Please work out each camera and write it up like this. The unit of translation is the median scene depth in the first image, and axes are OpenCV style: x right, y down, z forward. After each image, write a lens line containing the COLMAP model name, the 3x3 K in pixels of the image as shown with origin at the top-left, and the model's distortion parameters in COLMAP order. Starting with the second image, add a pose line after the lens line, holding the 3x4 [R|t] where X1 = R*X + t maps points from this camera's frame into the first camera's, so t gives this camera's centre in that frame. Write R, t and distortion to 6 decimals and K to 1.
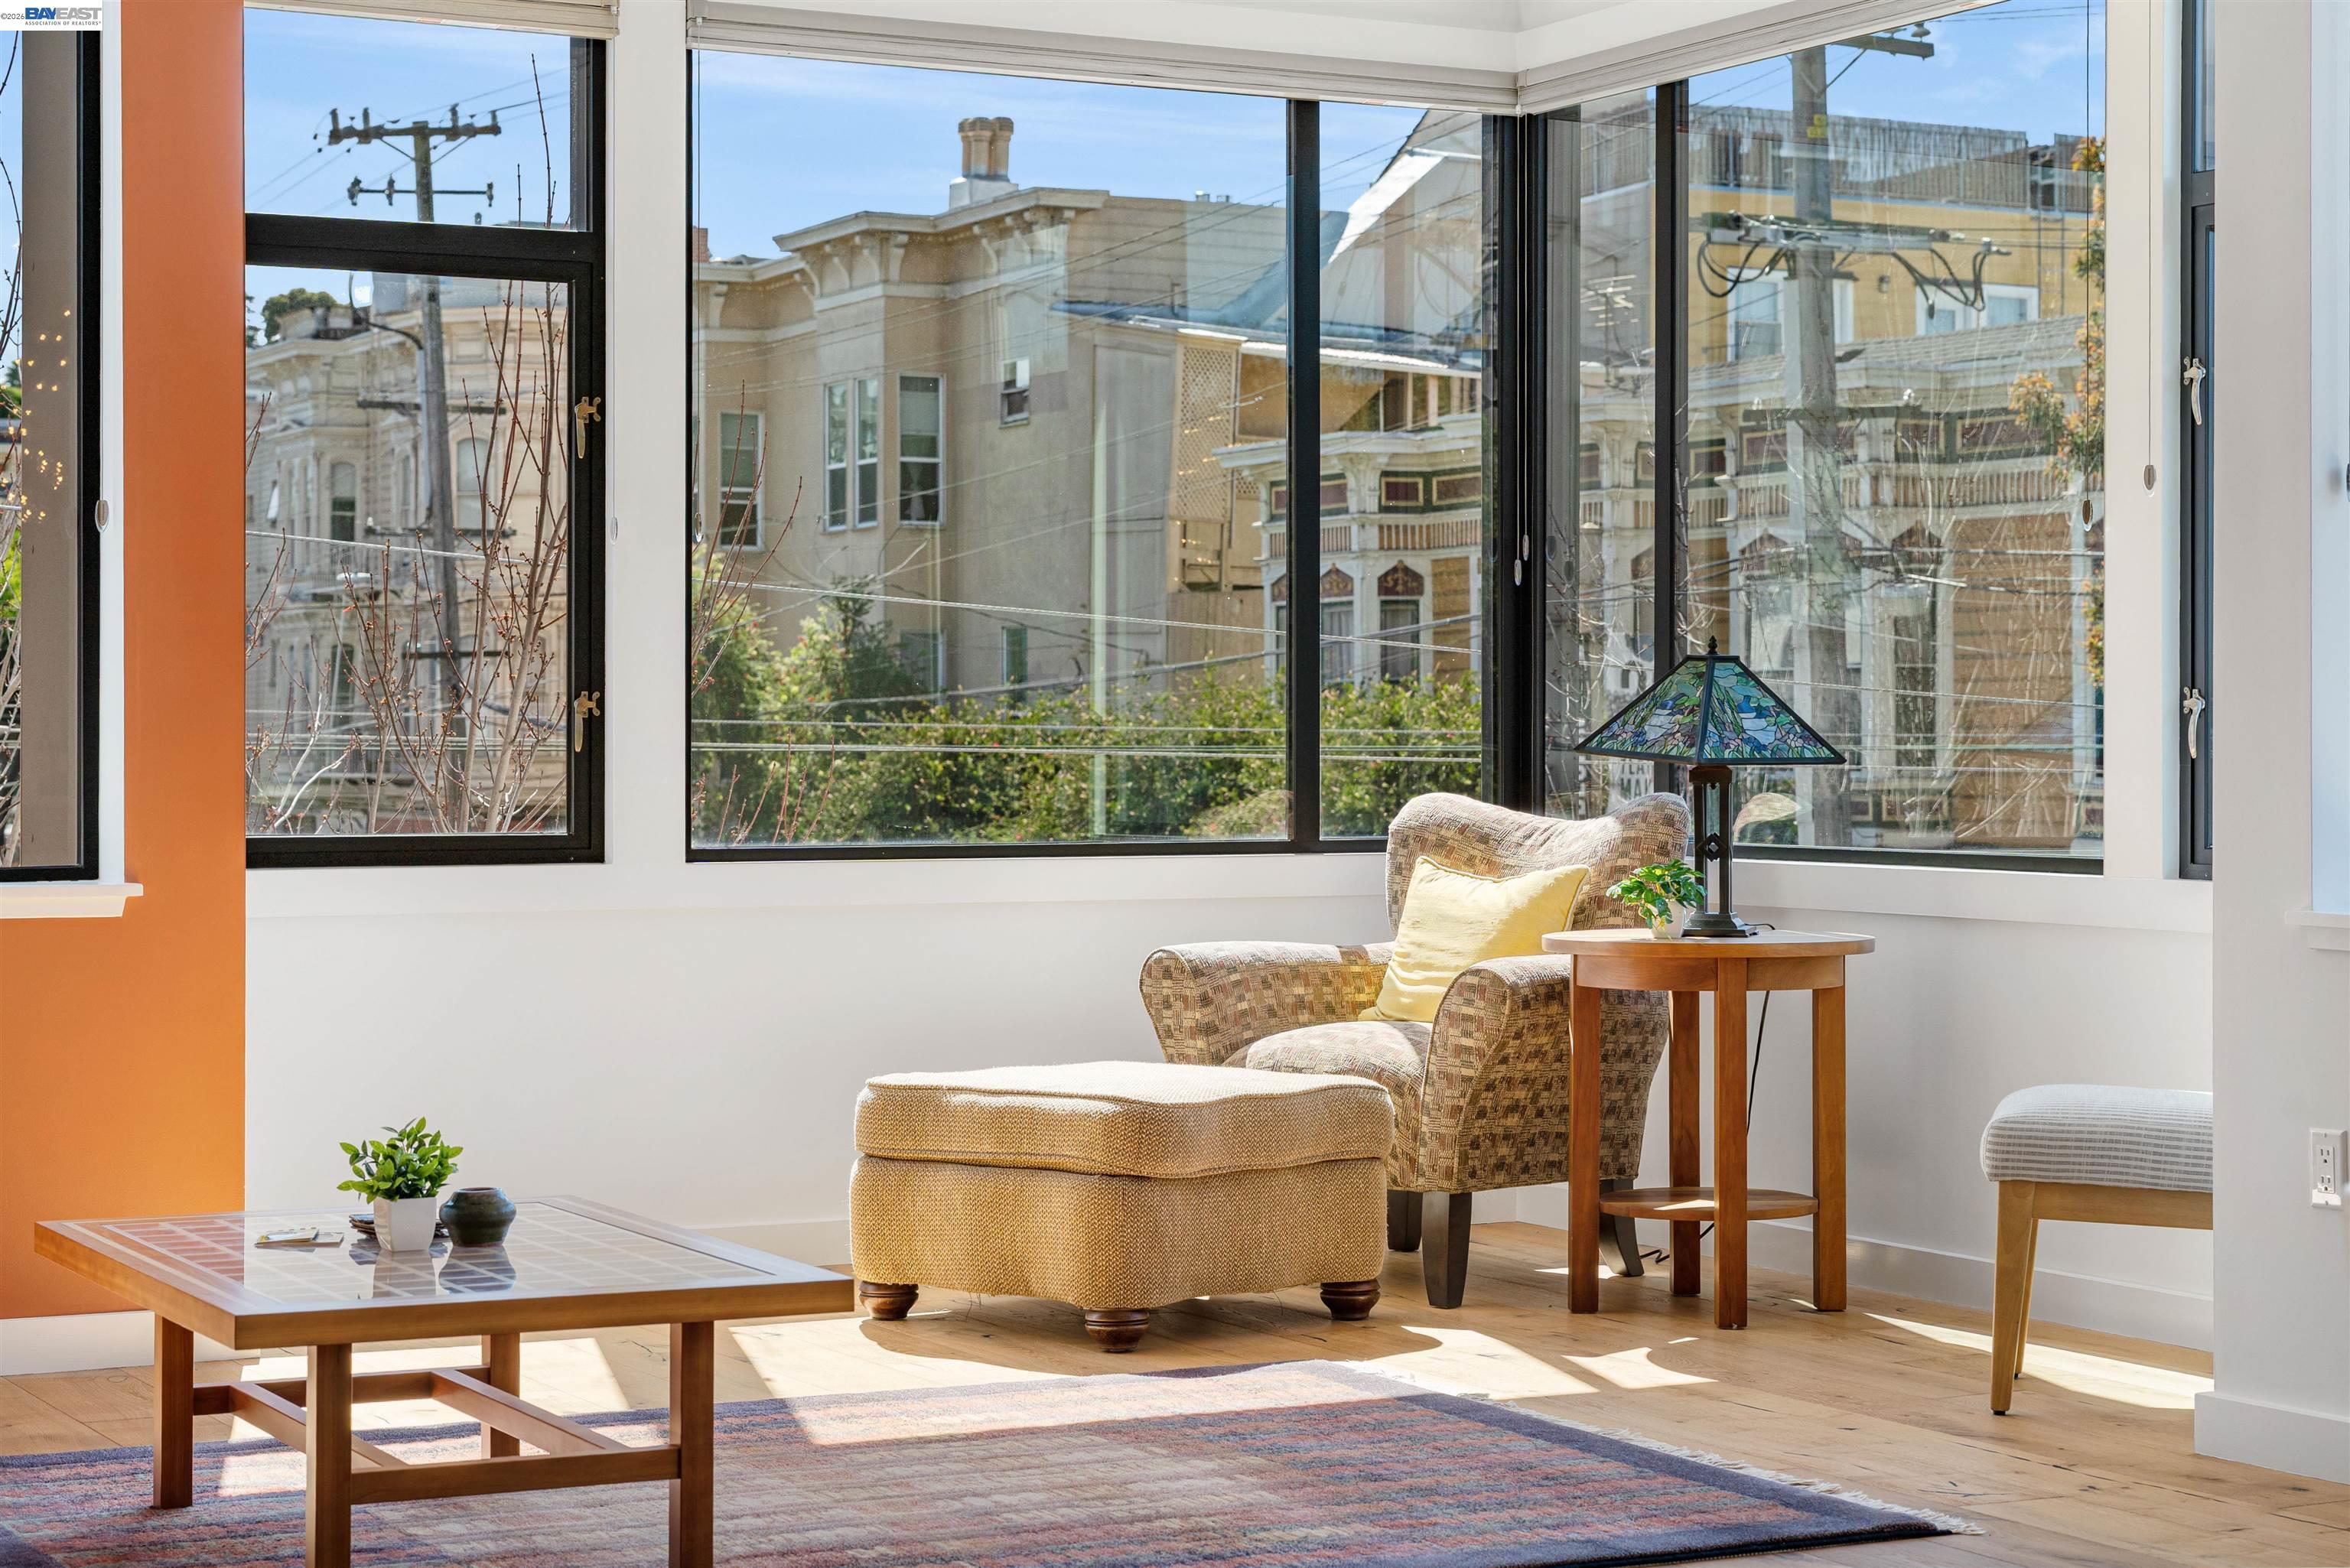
lens RADIAL K [[4247.7, 0, 1171.5], [0, 4247.7, 783.3], [0, 0, 1]] dist [0.013341, 0.000000]
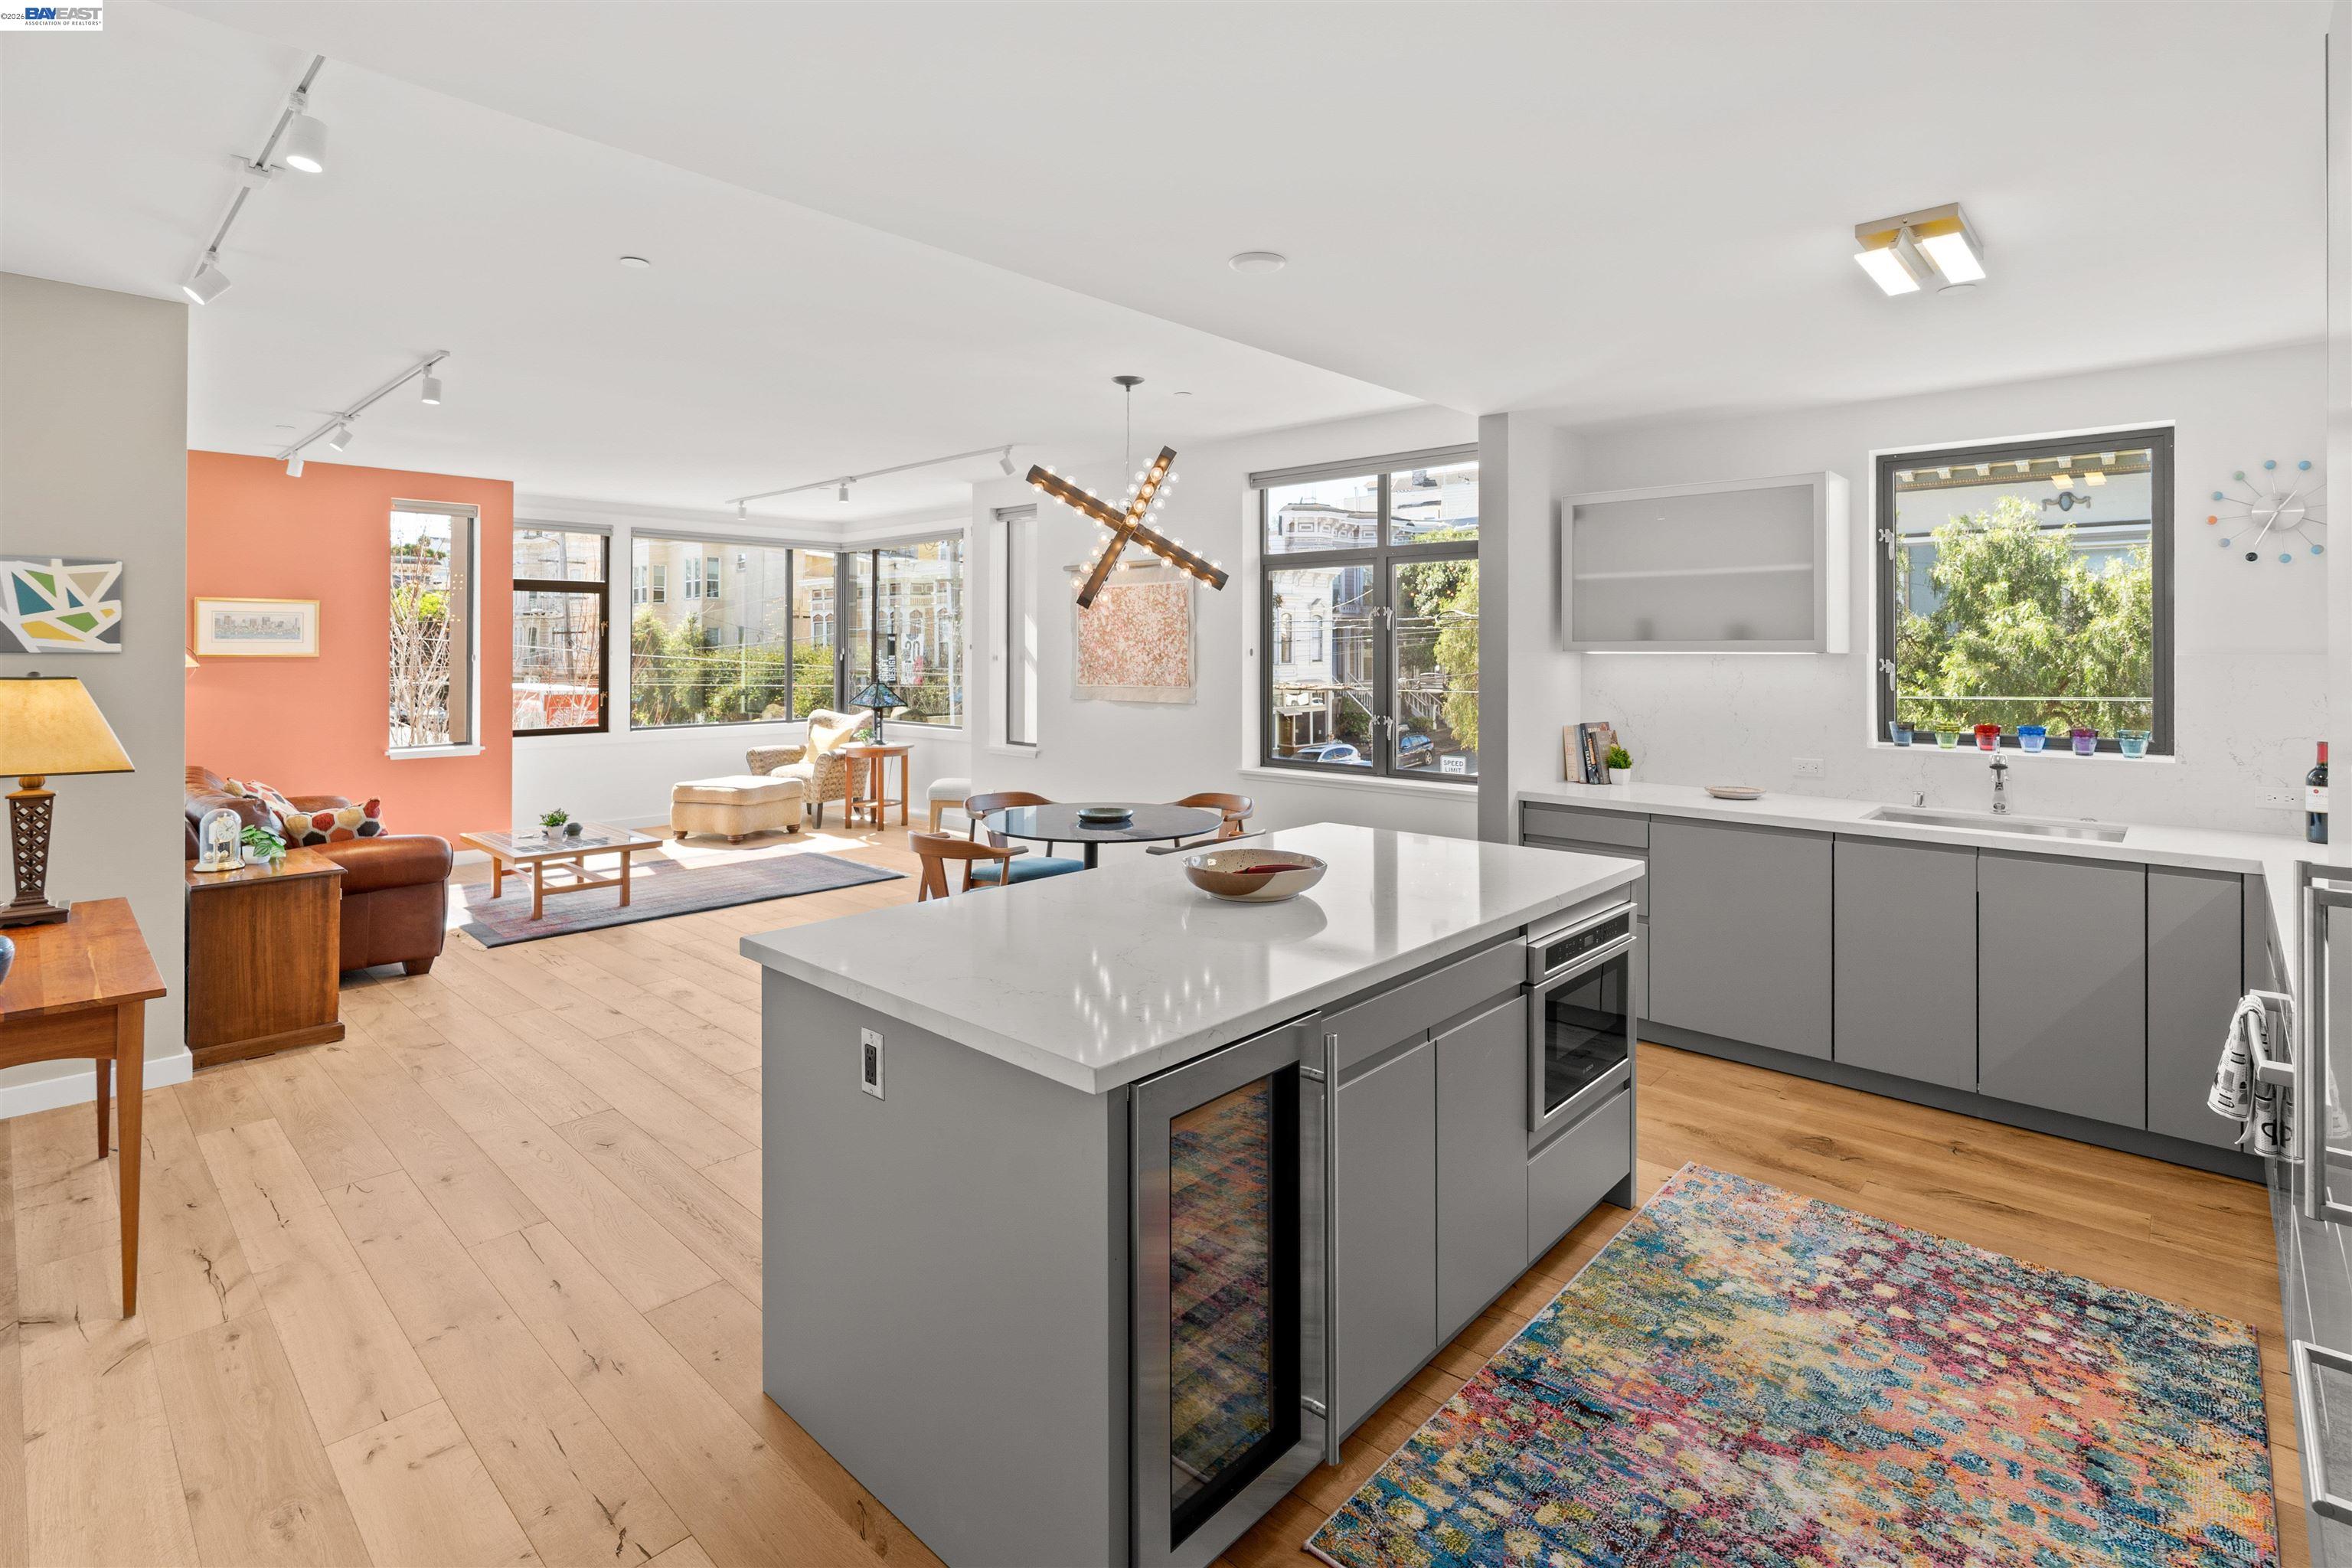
lens RADIAL K [[1097.4, 0, 1188.7], [0, 1097.4, 642.5], [0, 0, 1]] dist [-0.019593, 0.002426]
pose [[0.939560, 0.002941, 0.342373, 0.036644], [0.003606, 0.999823, -0.018485, -0.049699], [-0.342366, 0.018602, 0.939382, -0.216129]]
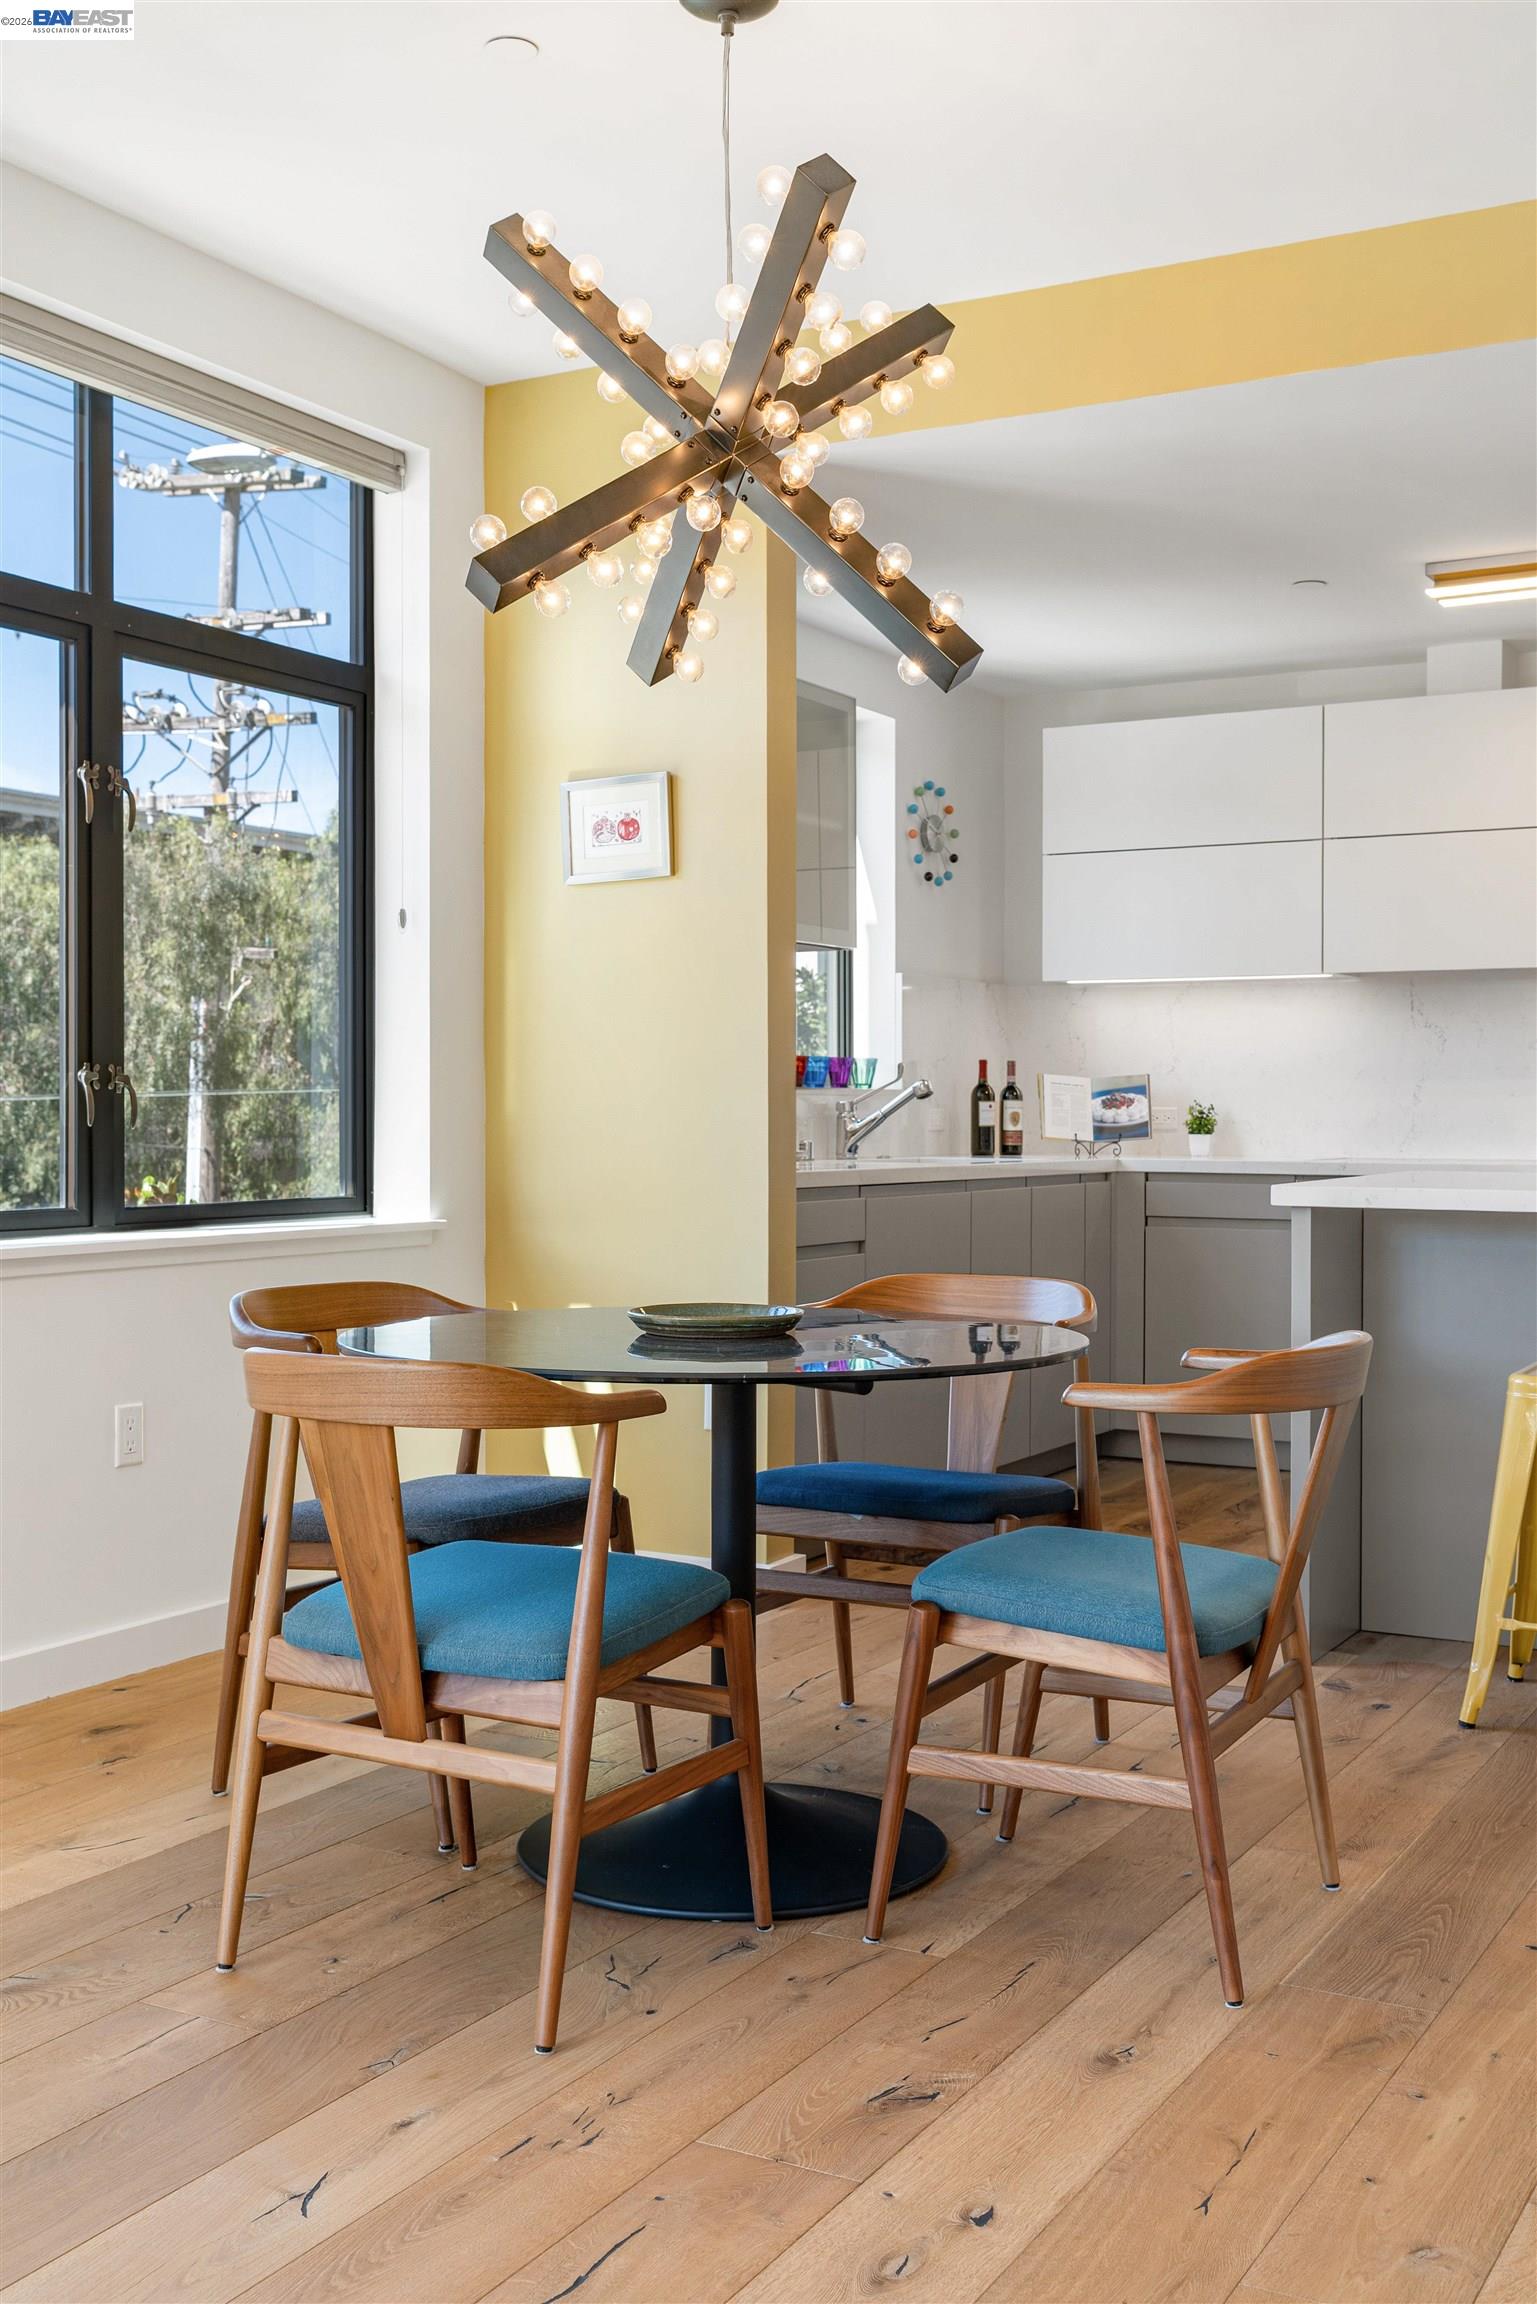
lens RADIAL K [[2335.1, 0, 754.2], [0, 2335.1, 1128.7], [0, 0, 1]] dist [0.091834, 0.000000]
pose [[-0.539872, -0.011934, 0.841662, -0.157599], [0.006713, 0.999807, 0.018483, -0.008712], [-0.841720, 0.015628, -0.539688, 0.592118]]
